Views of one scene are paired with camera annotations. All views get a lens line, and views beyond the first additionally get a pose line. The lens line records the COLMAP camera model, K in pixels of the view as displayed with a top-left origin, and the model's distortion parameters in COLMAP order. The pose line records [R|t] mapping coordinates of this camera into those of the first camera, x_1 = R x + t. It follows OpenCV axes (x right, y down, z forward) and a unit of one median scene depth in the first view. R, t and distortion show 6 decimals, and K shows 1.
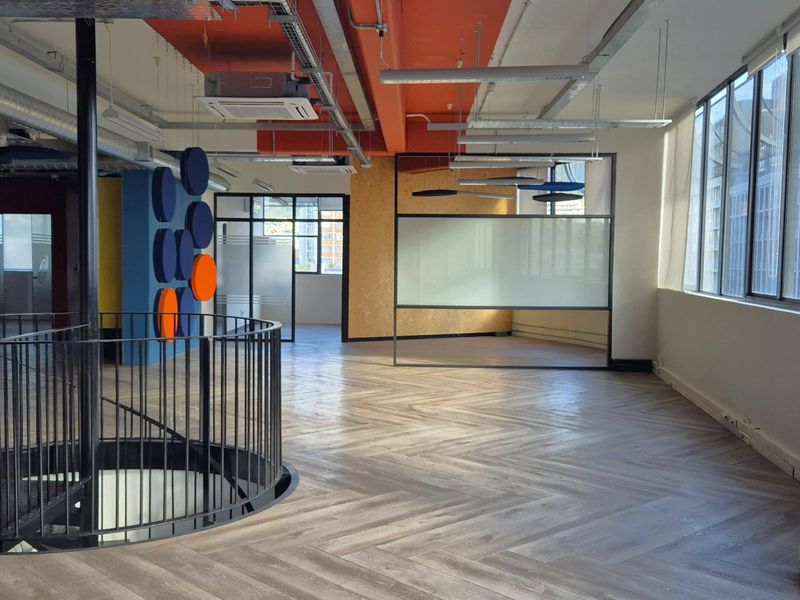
lens RADIAL K [[828.8, 0, 400.0], [0, 828.8, 300.0], [0, 0, 1]] dist [0.008943, -0.002211]
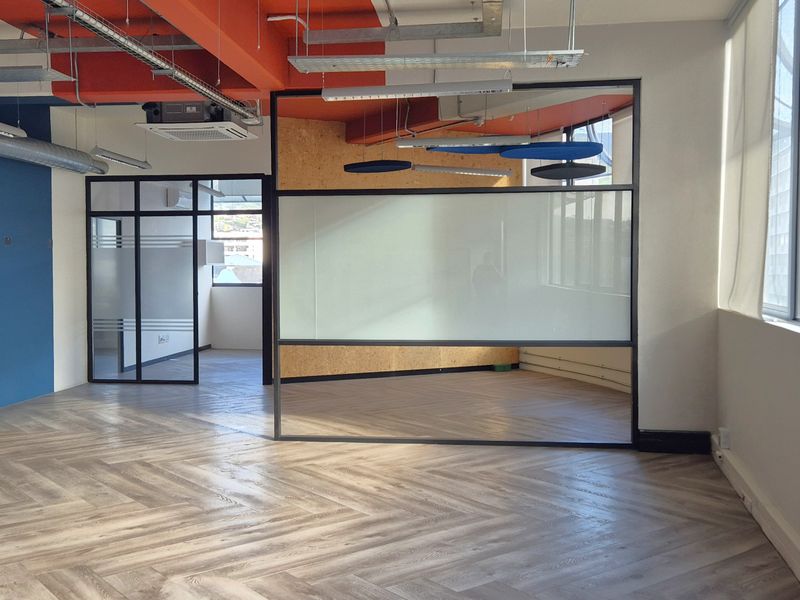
lens RADIAL K [[828.8, 0, 400.0], [0, 828.8, 300.0], [0, 0, 1]] dist [0.008943, -0.002211]
pose [[0.996586, -0.009076, -0.082058, 0.116282], [0.008162, 0.999901, -0.011463, -0.013202], [0.082154, 0.010754, 0.996562, 0.340521]]
